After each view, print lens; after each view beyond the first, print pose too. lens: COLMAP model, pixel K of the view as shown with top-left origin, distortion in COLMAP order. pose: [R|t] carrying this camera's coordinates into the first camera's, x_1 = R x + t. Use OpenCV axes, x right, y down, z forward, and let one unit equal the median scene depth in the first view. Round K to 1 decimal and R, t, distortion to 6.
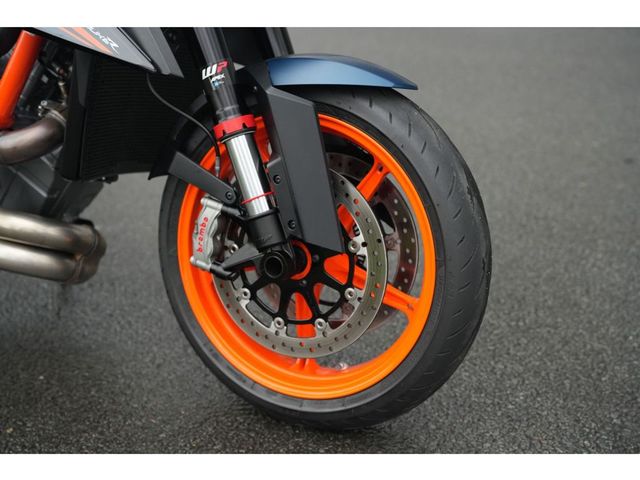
lens RADIAL K [[870.2, 0, 321.3], [0, 870.2, 238.0], [0, 0, 1]] dist [-0.073953, 0.851783]
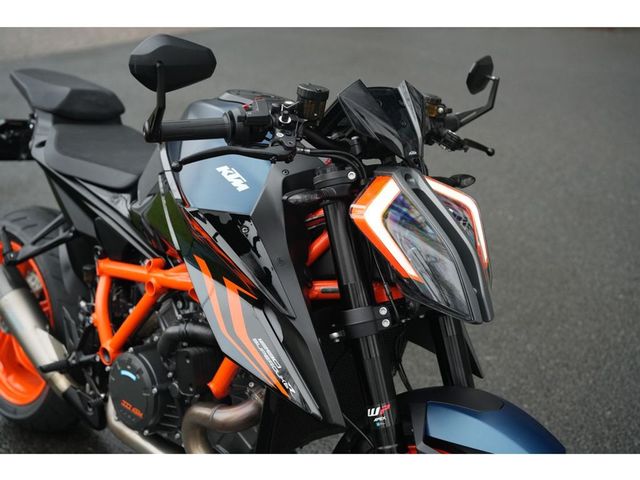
lens RADIAL K [[870.2, 0, 321.3], [0, 870.2, 238.0], [0, 0, 1]] dist [-0.073953, 0.851783]
pose [[0.938340, 0.096747, -0.331901, 0.154221], [-0.093912, 0.995276, 0.024611, -0.420365], [0.332714, 0.008076, 0.942993, -0.087128]]
